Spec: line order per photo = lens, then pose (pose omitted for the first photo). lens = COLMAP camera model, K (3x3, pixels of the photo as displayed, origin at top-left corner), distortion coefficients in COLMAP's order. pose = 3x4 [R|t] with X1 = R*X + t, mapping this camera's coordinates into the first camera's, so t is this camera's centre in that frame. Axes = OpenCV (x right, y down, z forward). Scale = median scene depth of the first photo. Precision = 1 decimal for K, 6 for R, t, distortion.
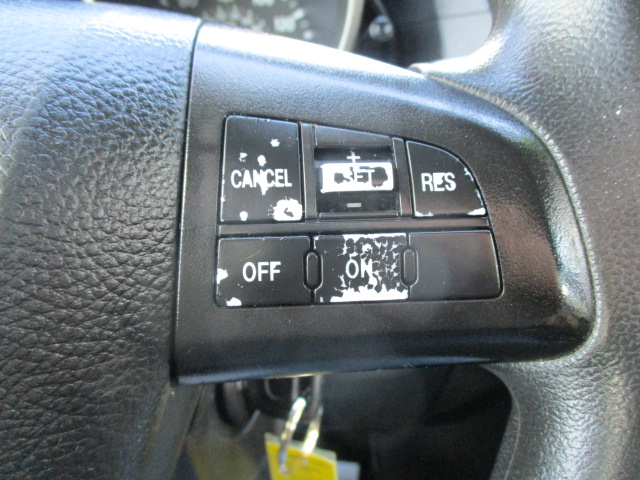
lens RADIAL K [[545.5, 0, 322.9], [0, 545.5, 229.8], [0, 0, 1]] dist [-0.026131, 0.004370]
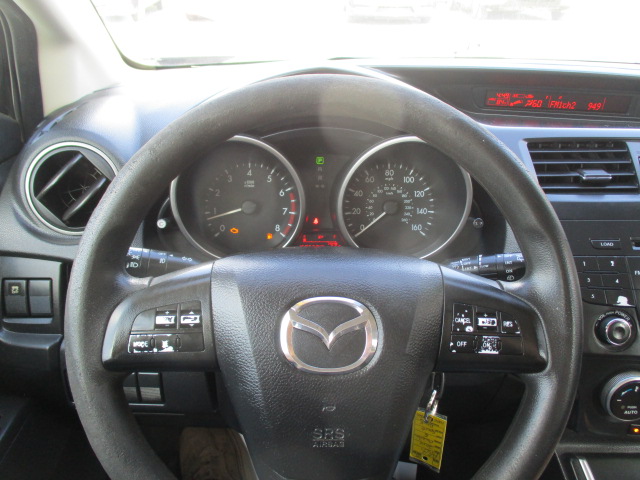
lens RADIAL K [[545.5, 0, 322.9], [0, 545.5, 229.8], [0, 0, 1]] dist [-0.026131, 0.004370]
pose [[0.995234, 0.064507, -0.073134, -0.876007], [-0.068085, 0.996546, -0.047538, -0.491996], [0.069815, 0.052291, 0.996189, -3.038079]]
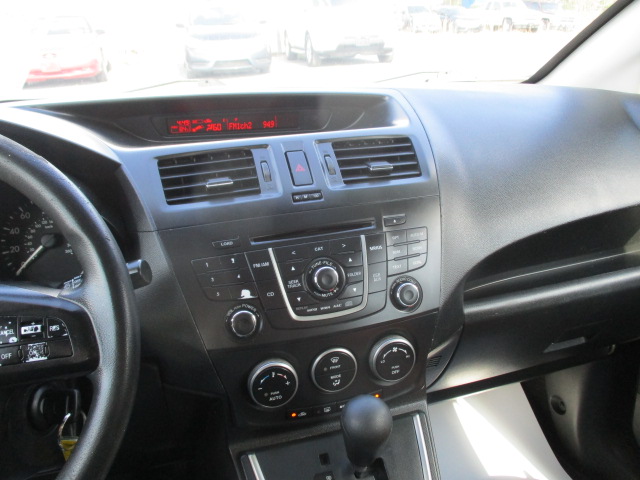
lens RADIAL K [[545.5, 0, 322.9], [0, 545.5, 229.8], [0, 0, 1]] dist [-0.026131, 0.004370]
pose [[0.986339, -0.075930, 0.146186, 1.649100], [0.095699, 0.986440, -0.133331, -0.085138], [-0.134080, 0.145499, 0.980231, -3.287316]]
